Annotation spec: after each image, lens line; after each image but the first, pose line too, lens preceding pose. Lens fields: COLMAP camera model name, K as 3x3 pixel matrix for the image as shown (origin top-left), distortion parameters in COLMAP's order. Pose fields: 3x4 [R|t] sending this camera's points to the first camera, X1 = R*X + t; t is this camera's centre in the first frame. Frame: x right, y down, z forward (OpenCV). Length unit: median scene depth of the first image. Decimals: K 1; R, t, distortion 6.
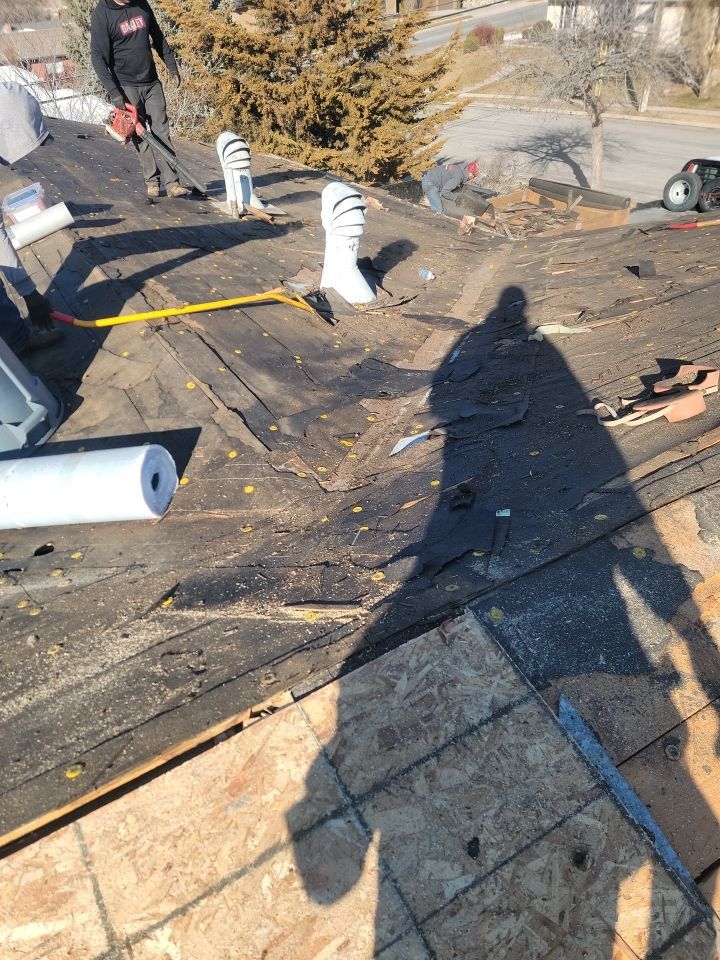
lens RADIAL K [[655.0, 0, 355.3], [0, 655.0, 481.9], [0, 0, 1]] dist [0.091652, -0.077531]
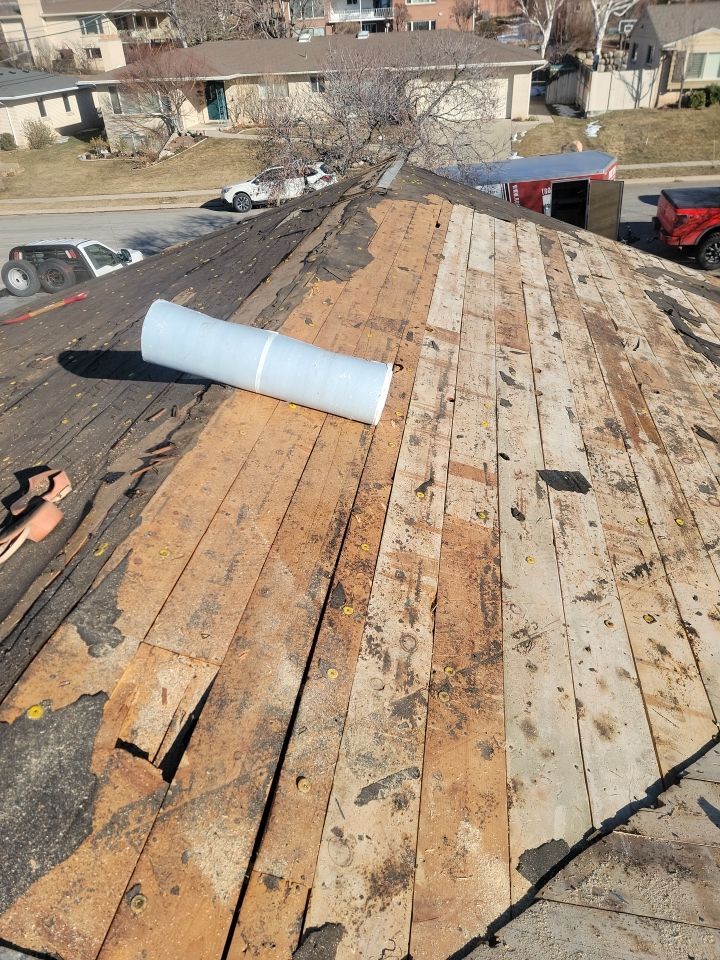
lens RADIAL K [[655.0, 0, 355.3], [0, 655.0, 481.9], [0, 0, 1]] dist [0.091652, -0.077531]
pose [[0.639973, -0.404770, 0.653143, 0.169040], [0.470289, 0.878539, 0.083647, -0.029393], [-0.607669, 0.253634, 0.752600, -0.024278]]
